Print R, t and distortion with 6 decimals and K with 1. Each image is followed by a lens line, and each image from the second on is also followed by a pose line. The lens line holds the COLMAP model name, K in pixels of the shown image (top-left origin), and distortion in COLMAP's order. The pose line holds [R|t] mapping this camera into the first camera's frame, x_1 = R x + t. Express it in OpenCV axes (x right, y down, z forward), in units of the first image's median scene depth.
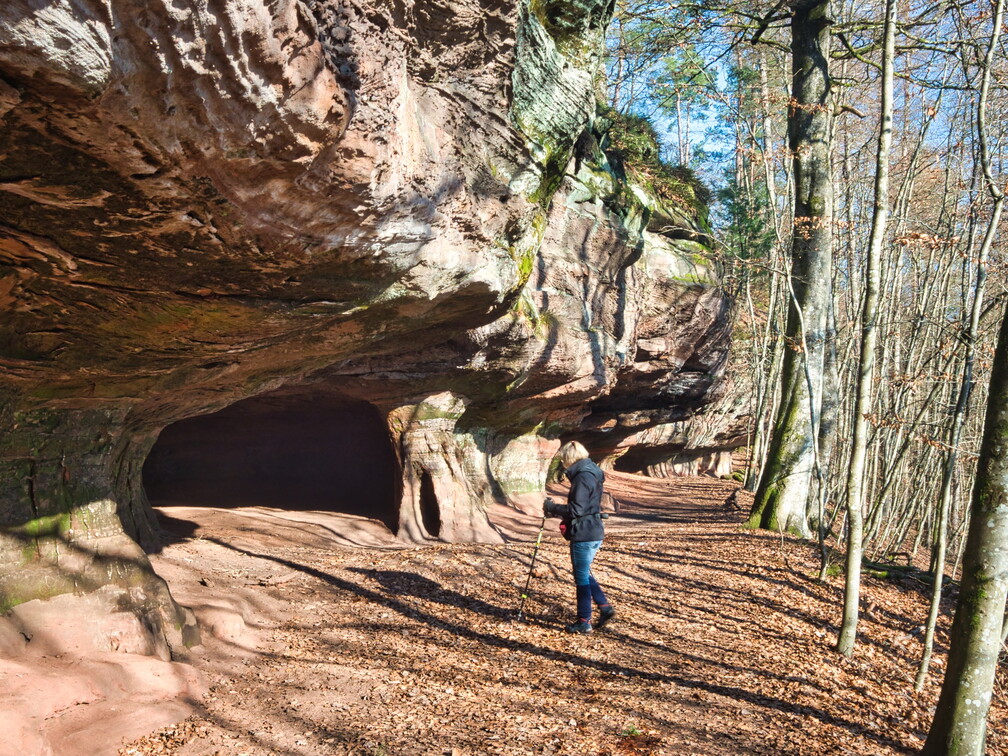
lens RADIAL K [[1117.1, 0, 504.4], [0, 1117.1, 377.4], [0, 0, 1]] dist [-0.001305, 0.000000]
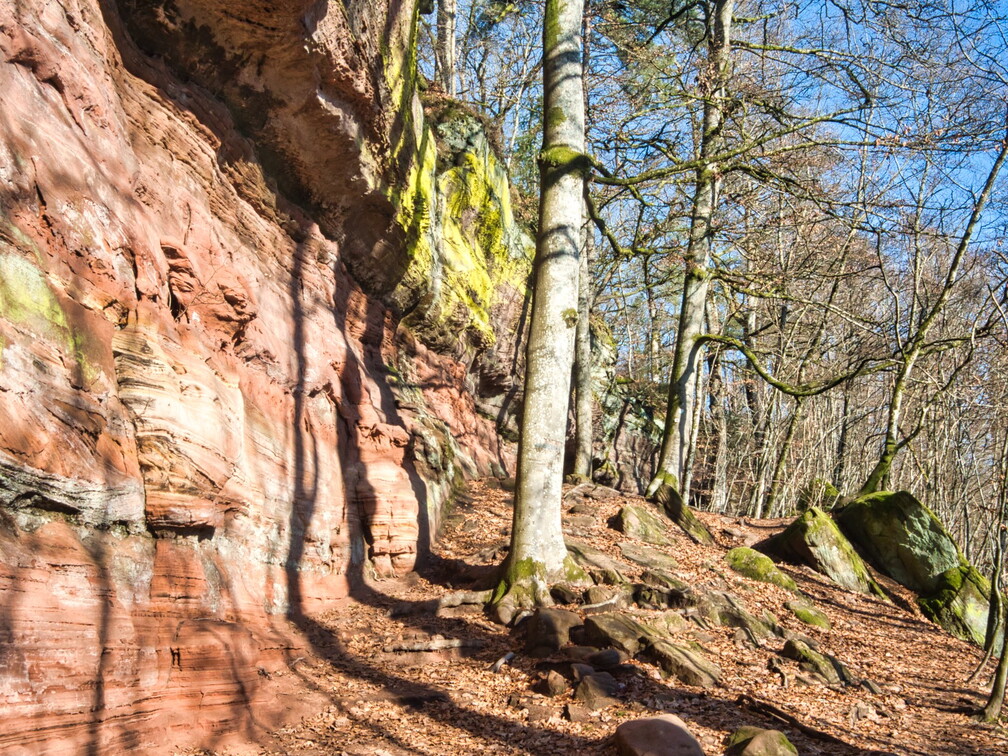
lens RADIAL K [[823.7, 0, 504.8], [0, 823.7, 378.7], [0, 0, 1]] dist [-0.002496, -0.000146]
pose [[0.992013, -0.033675, -0.121558, 0.010099], [0.009975, 0.981630, -0.190535, 0.095426], [0.125742, 0.187801, 0.974125, -0.972474]]
